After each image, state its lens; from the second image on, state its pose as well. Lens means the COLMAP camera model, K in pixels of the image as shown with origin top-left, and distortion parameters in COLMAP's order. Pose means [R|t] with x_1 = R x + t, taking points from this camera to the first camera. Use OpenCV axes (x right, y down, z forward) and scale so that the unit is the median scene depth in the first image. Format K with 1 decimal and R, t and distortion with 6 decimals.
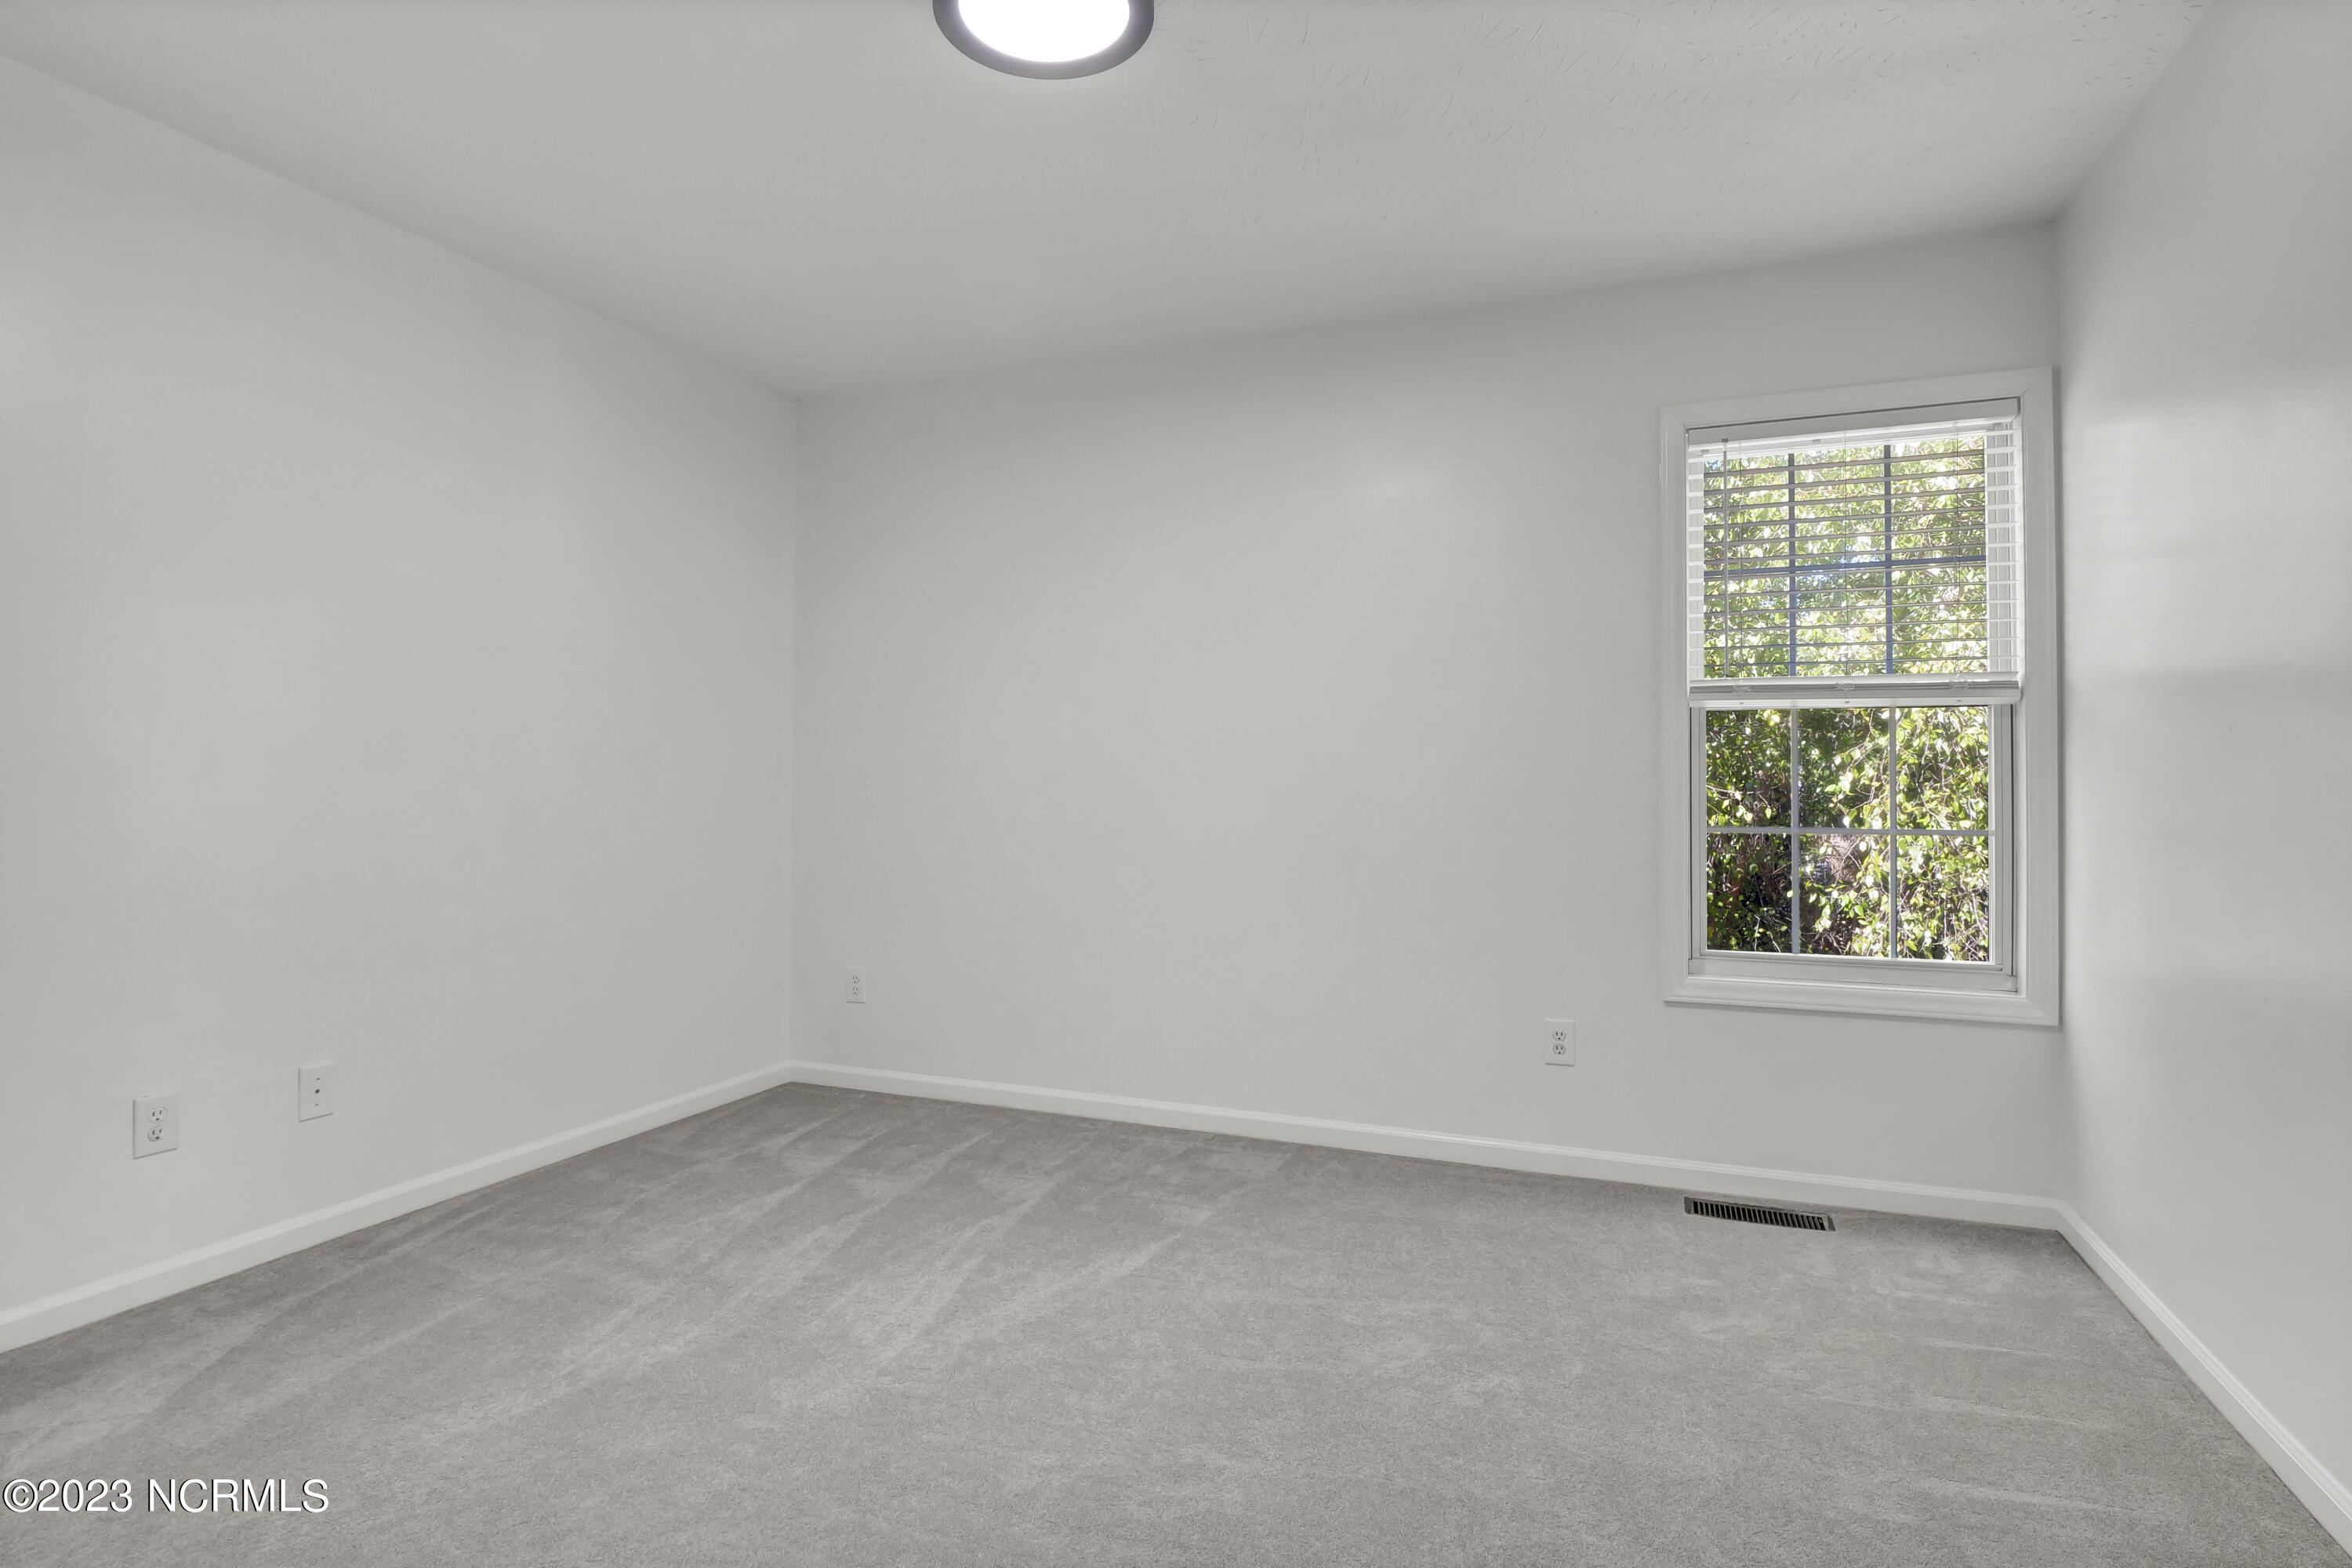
lens RADIAL K [[1181.1, 0, 1166.8], [0, 1181.1, 770.1], [0, 0, 1]] dist [-0.004816, -0.012371]
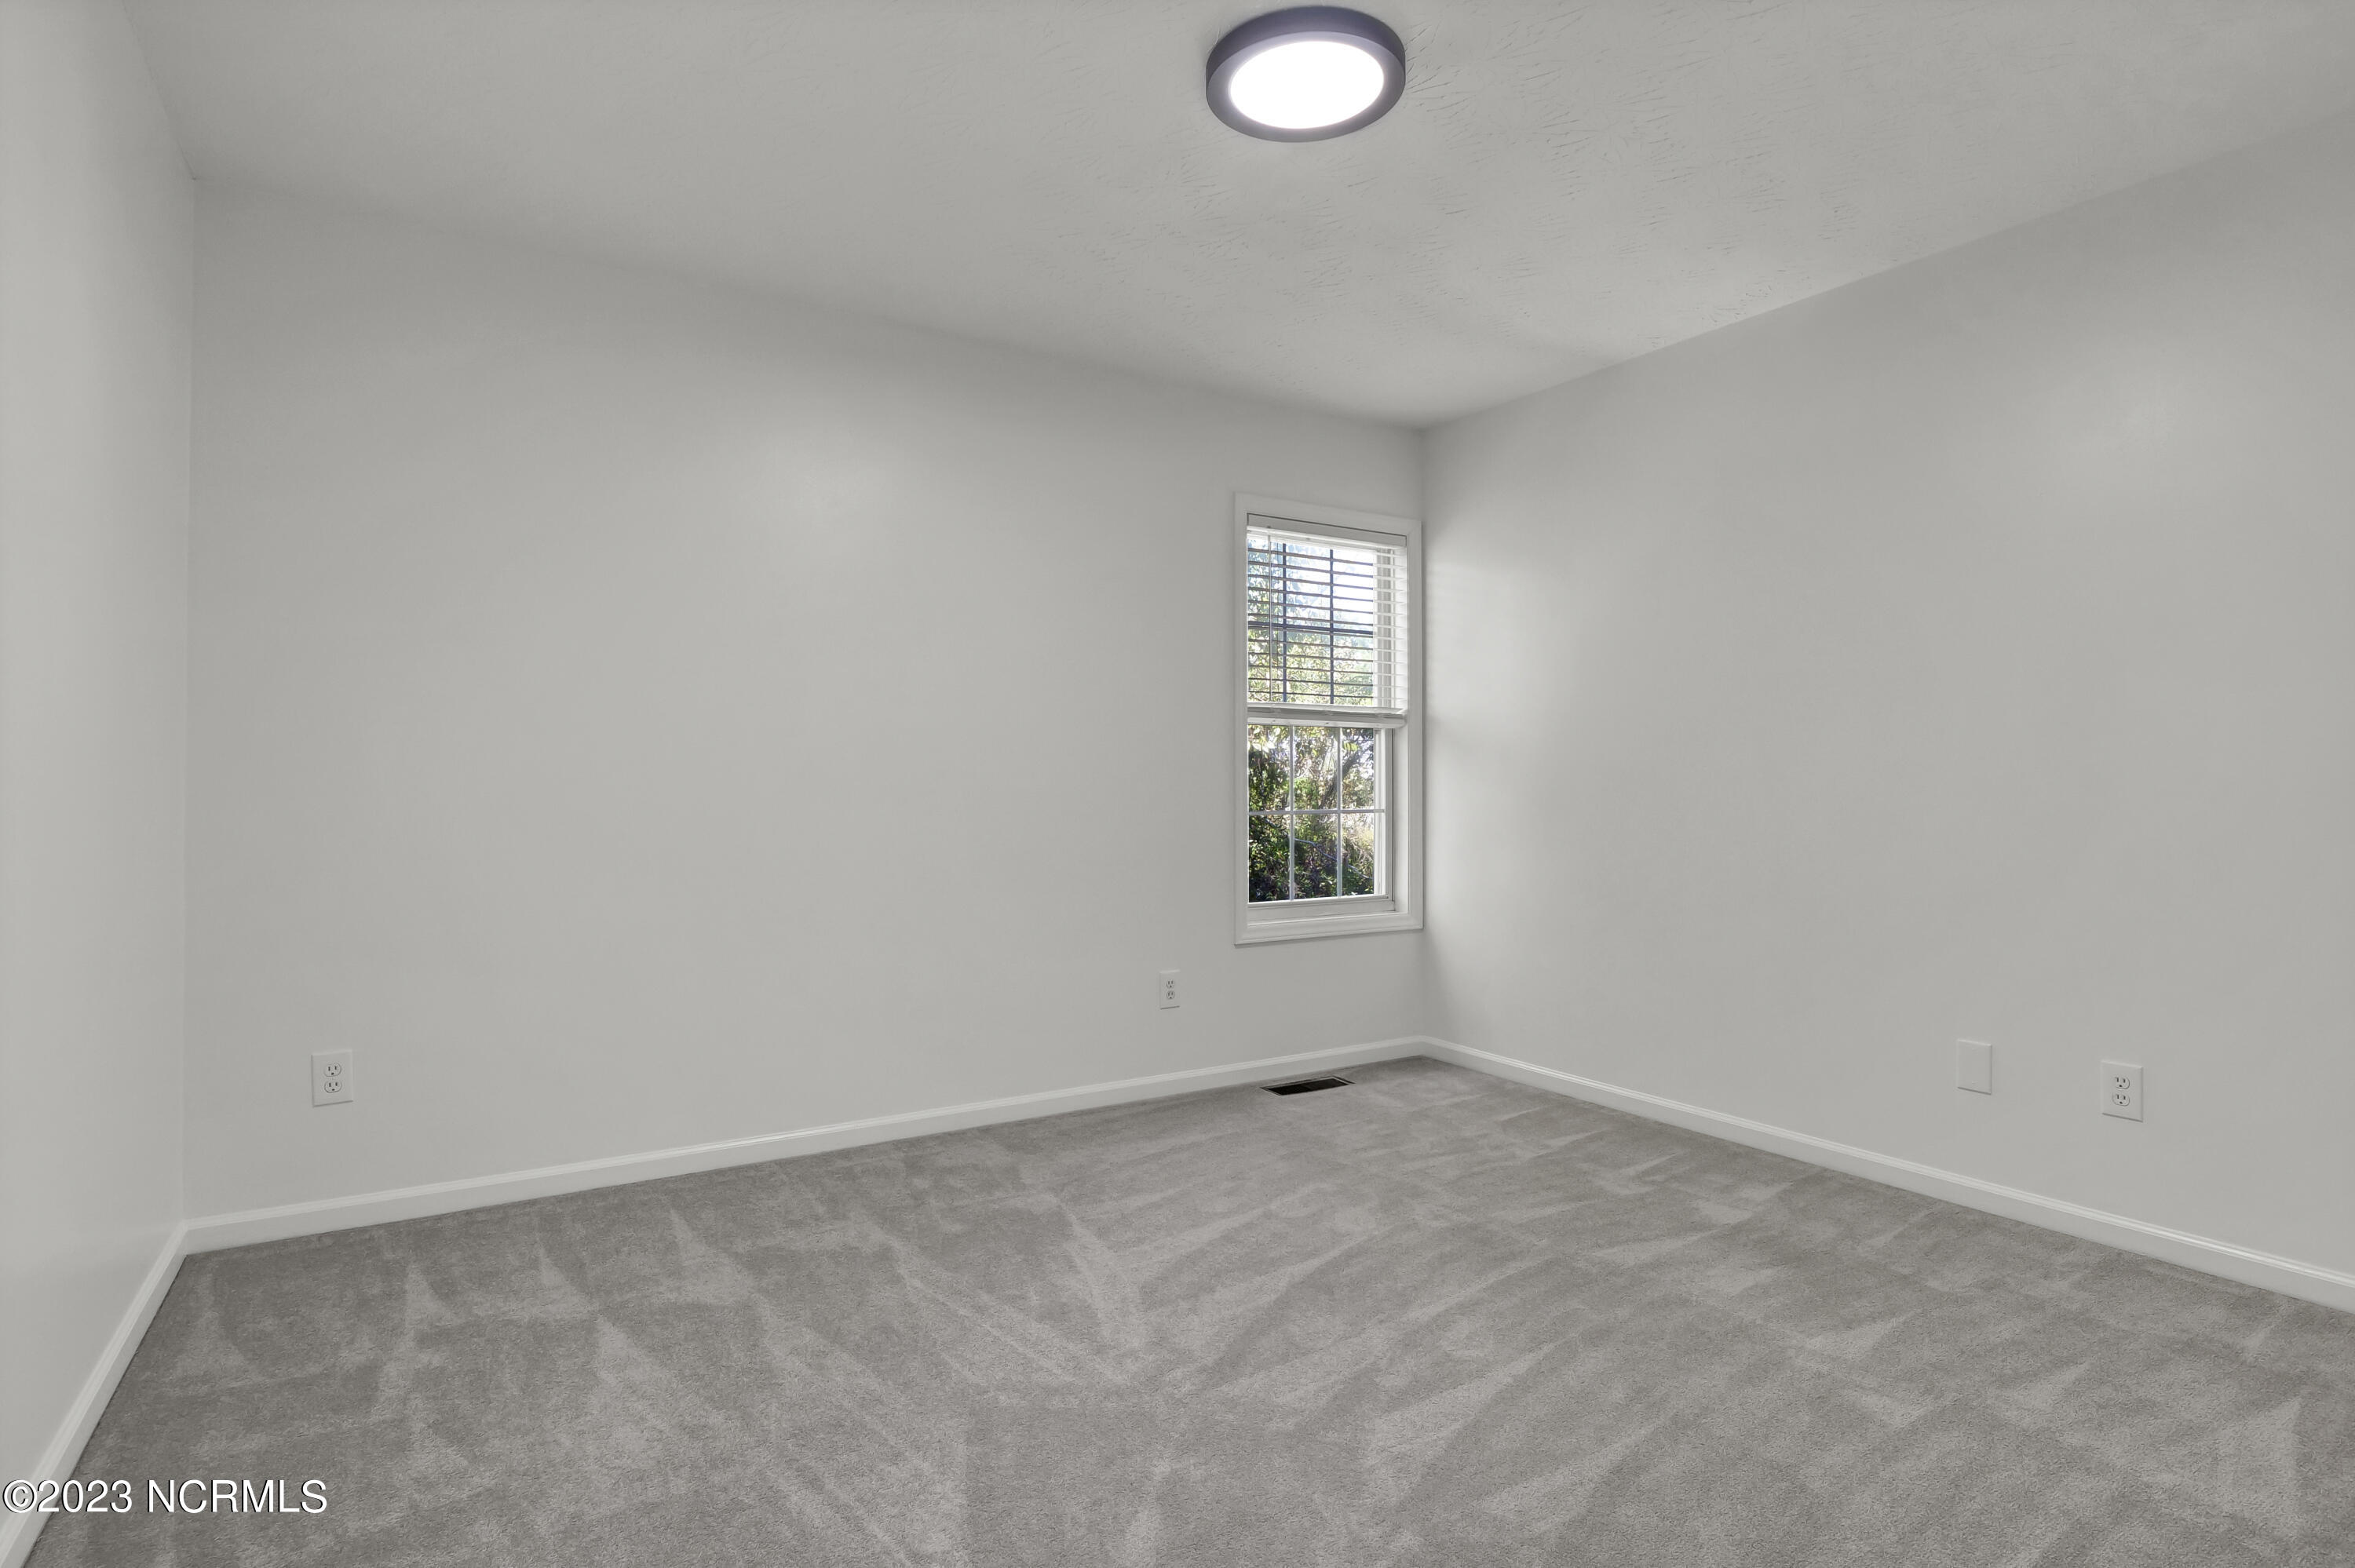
lens RADIAL K [[1181.6, 0, 1175.9], [0, 1181.6, 747.4], [0, 0, 1]] dist [-0.013783, -0.001459]
pose [[0.592974, 0.018785, 0.805002, -0.680979], [-0.007177, 0.999811, -0.018045, 0.000391], [-0.805190, 0.004923, 0.592997, 0.271358]]
